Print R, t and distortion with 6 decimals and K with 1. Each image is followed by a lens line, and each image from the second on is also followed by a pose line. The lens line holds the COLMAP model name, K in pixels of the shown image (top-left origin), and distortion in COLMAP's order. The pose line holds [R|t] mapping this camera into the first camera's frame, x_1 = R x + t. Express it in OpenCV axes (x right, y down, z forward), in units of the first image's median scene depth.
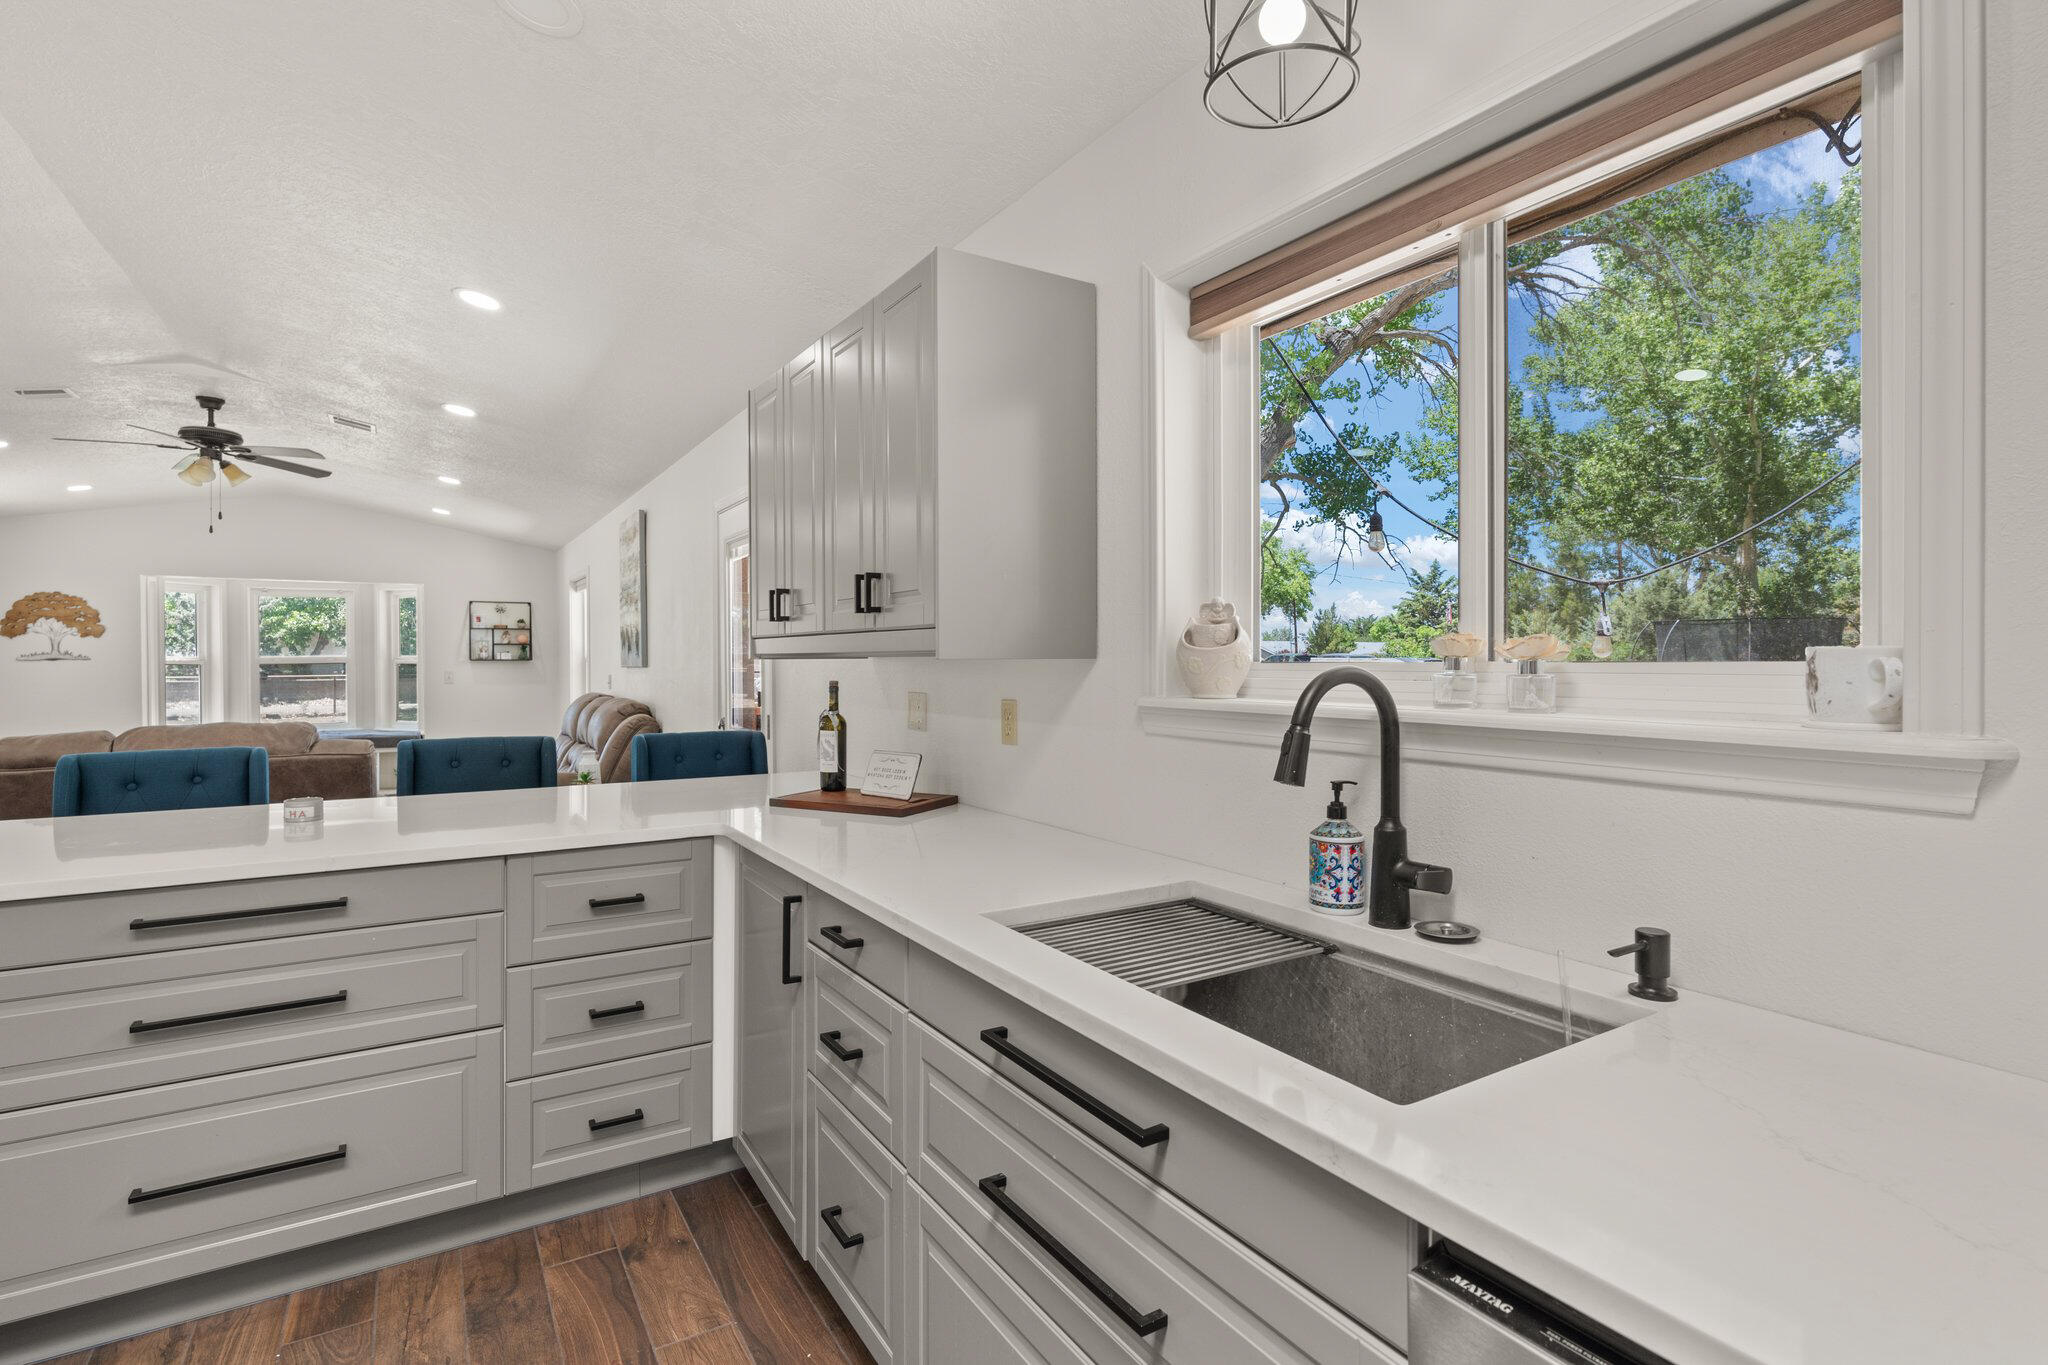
lens RADIAL K [[985.4, 0, 1019.7], [0, 985.4, 664.3], [0, 0, 1]] dist [-0.008611, 0.002937]
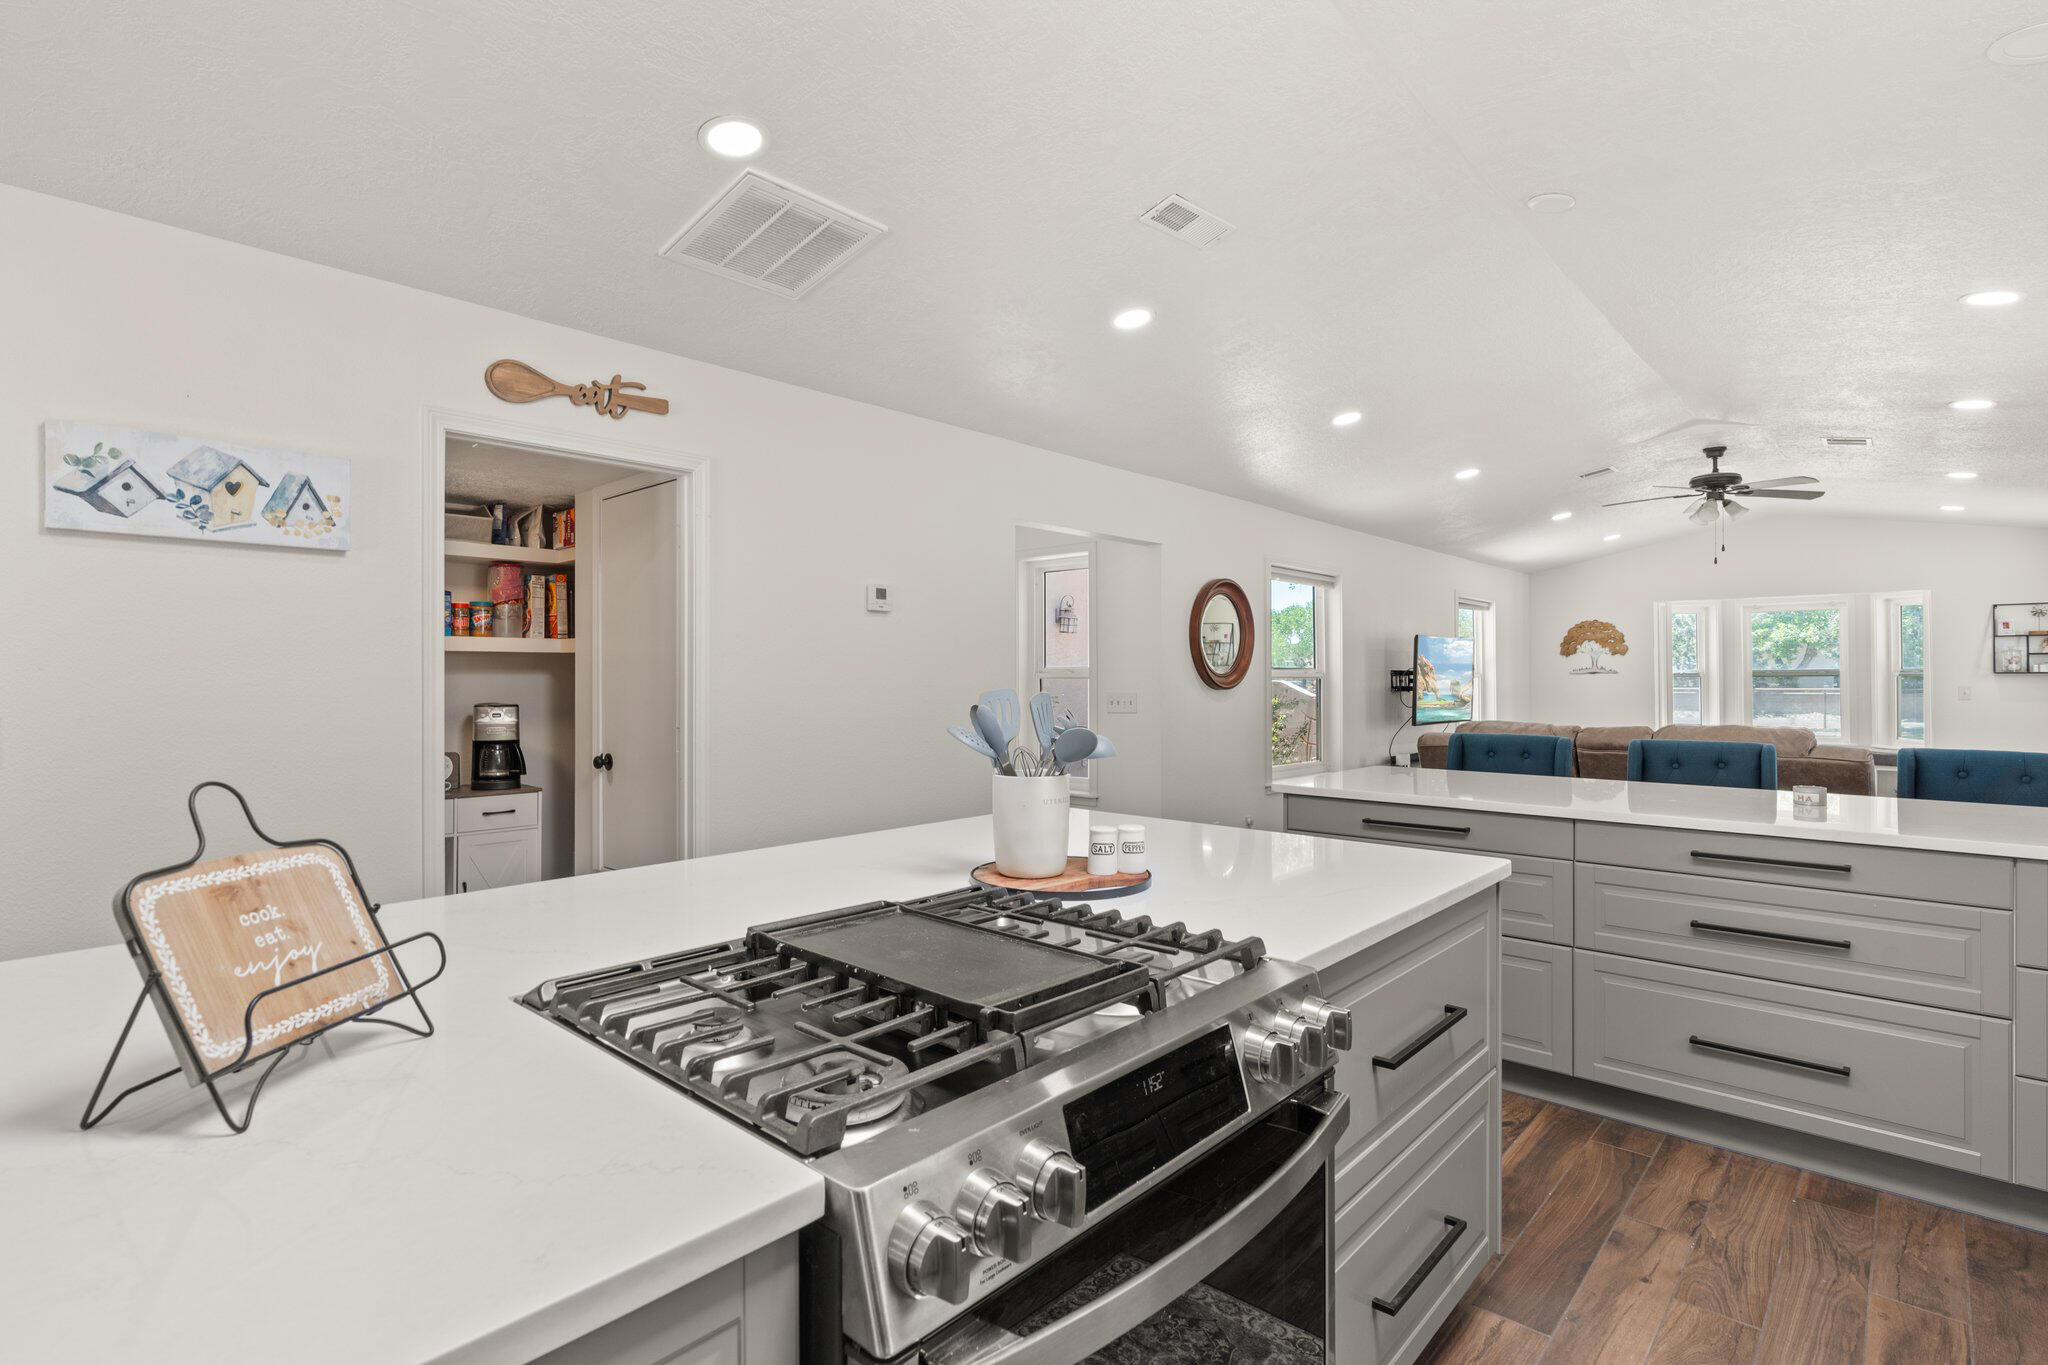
lens RADIAL K [[985.4, 0, 1009.9], [0, 985.4, 668.5], [0, 0, 1]] dist [-0.008611, 0.002937]
pose [[0.266148, -0.006228, -0.963912, 0.081281], [-0.002318, 0.999972, -0.007101, 0.000677], [0.963929, 0.004125, 0.266126, -0.126833]]
